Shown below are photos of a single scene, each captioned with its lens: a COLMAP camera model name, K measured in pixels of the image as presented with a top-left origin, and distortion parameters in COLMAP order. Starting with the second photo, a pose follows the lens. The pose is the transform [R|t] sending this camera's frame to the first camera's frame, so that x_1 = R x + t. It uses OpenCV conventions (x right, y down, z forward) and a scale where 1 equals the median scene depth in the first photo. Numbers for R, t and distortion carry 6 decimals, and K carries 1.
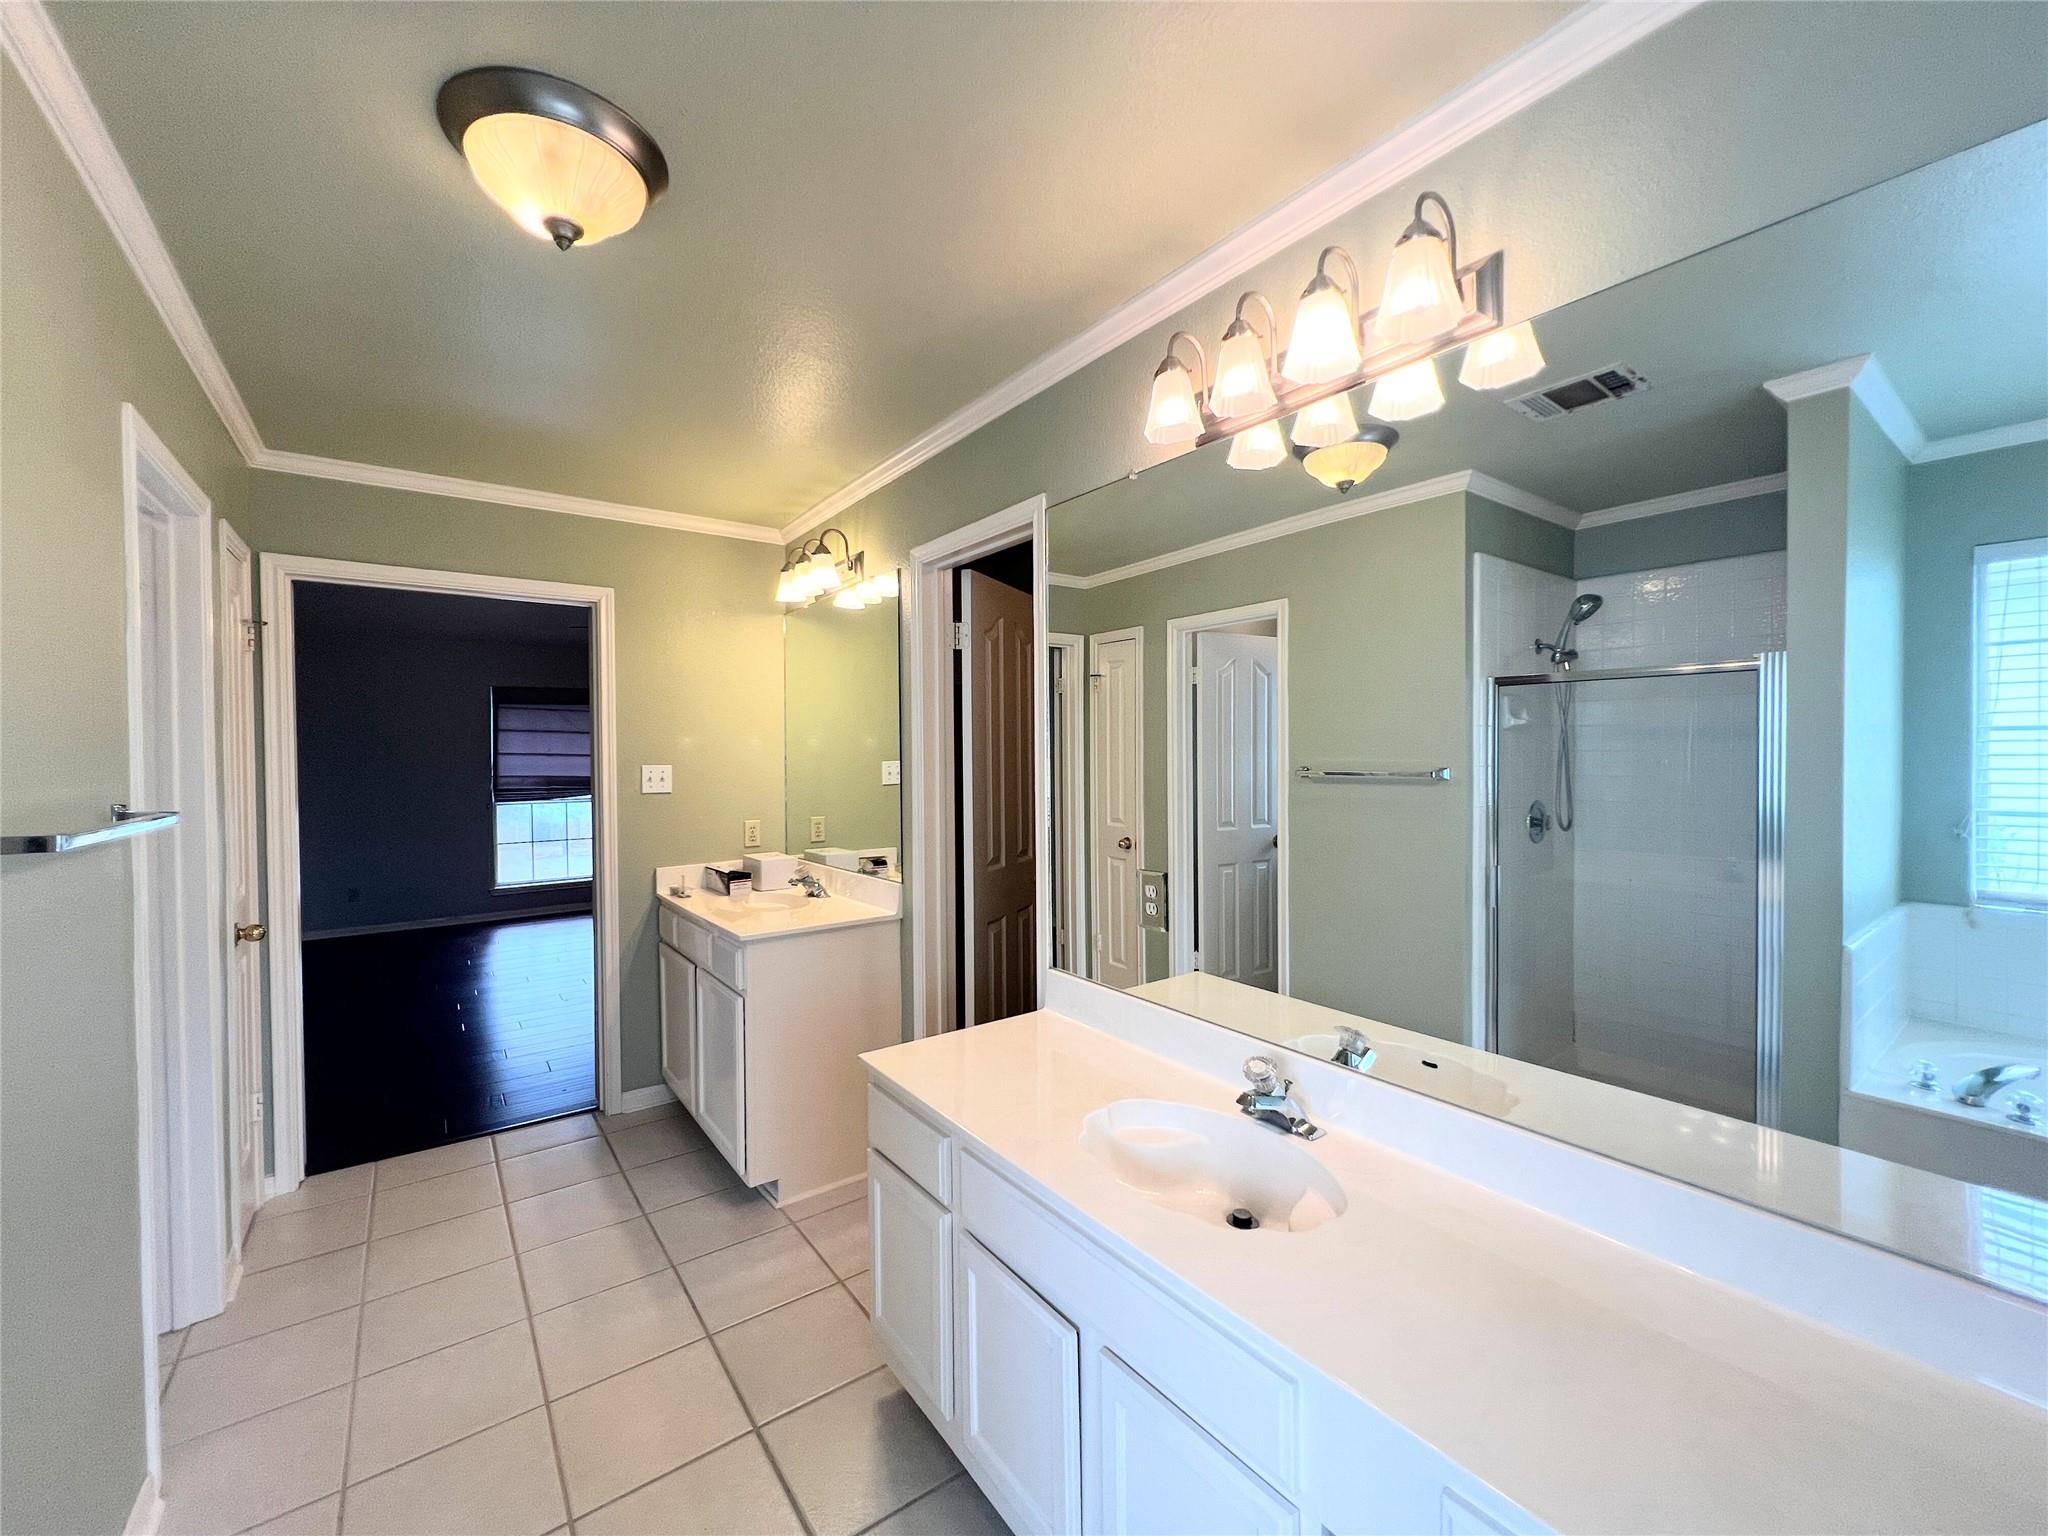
lens RADIAL K [[819.9, 0, 1026.3], [0, 819.9, 765.1], [0, 0, 1]] dist [0.000761, -0.000214]
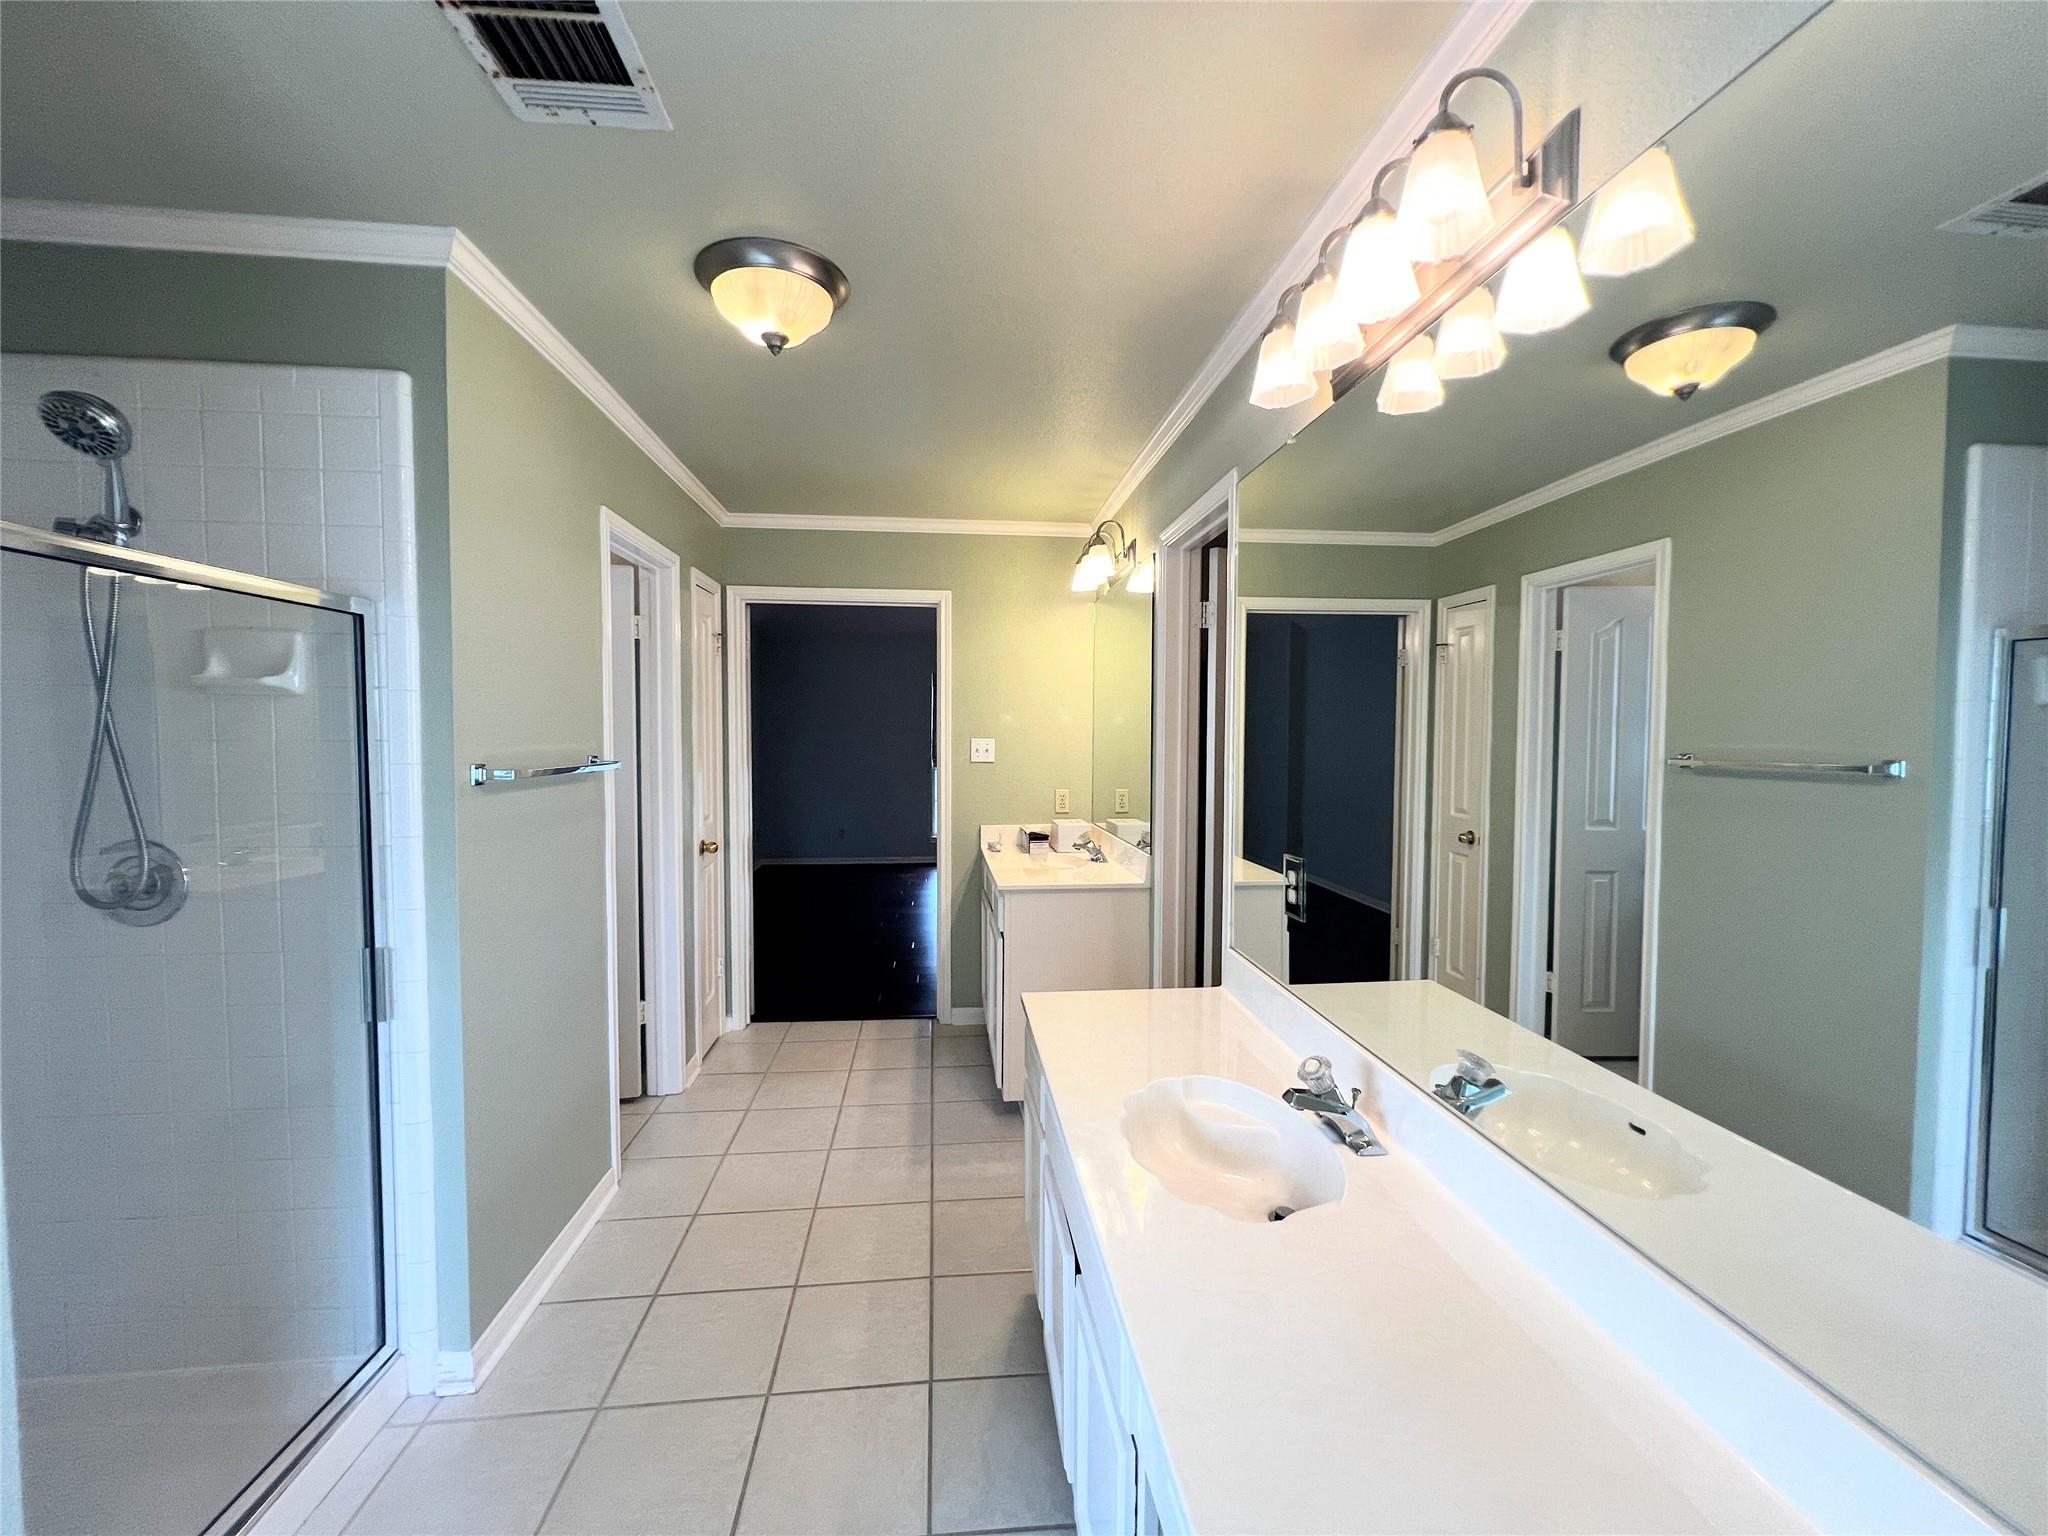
lens RADIAL K [[819.9, 0, 1015.3], [0, 819.9, 766.6], [0, 0, 1]] dist [0.000761, -0.000214]
pose [[0.863657, 0.033844, -0.502942, 0.218638], [-0.018418, 0.999196, 0.035609, -0.002881], [0.503743, -0.021491, 0.863586, 0.007911]]
